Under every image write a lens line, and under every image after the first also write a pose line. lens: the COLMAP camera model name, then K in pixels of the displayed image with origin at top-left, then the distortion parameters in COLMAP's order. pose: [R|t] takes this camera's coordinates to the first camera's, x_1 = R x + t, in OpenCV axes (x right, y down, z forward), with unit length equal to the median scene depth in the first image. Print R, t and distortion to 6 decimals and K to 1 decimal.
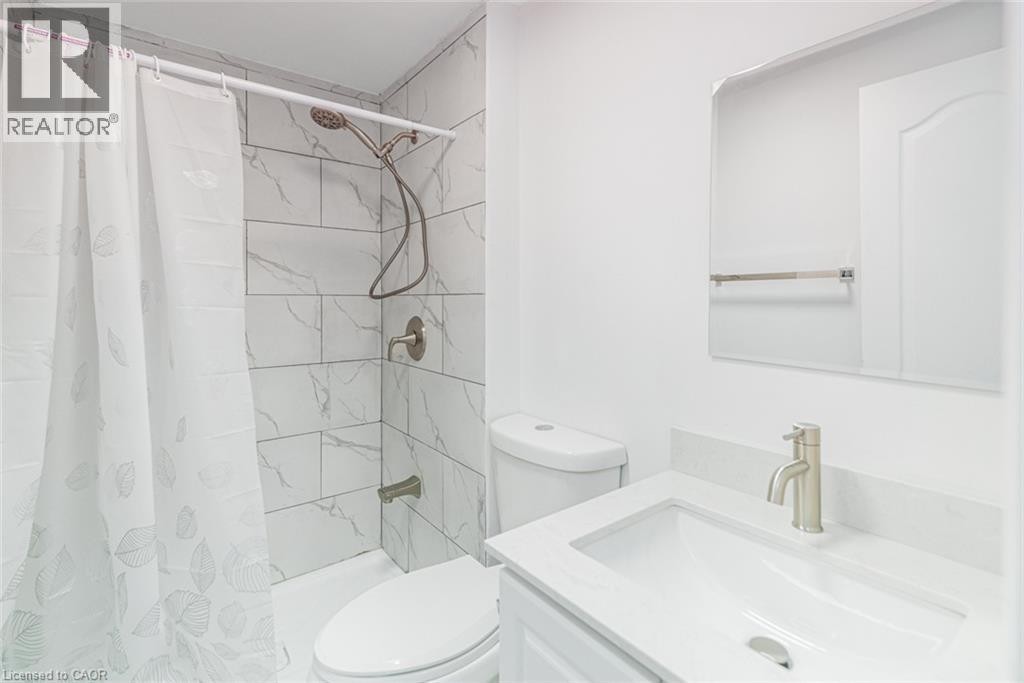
lens RADIAL K [[475.6, 0, 511.5], [0, 475.6, 318.2], [0, 0, 1]] dist [-0.000201, 0.000138]
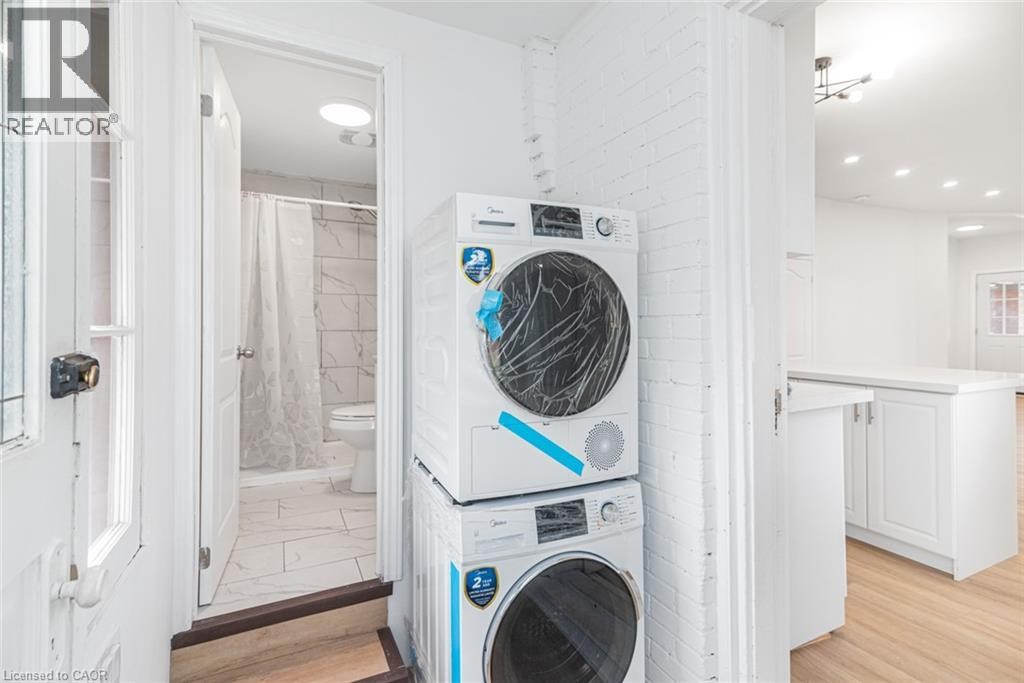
lens RADIAL K [[463.4, 0, 498.4], [0, 463.4, 324.8], [0, 0, 1]] dist [0.000872, 0.000244]
pose [[0.979760, -0.019980, -0.199175, 0.905555], [0.011280, 0.998936, -0.044719, 0.284225], [0.199856, 0.041567, 0.978943, -1.221531]]
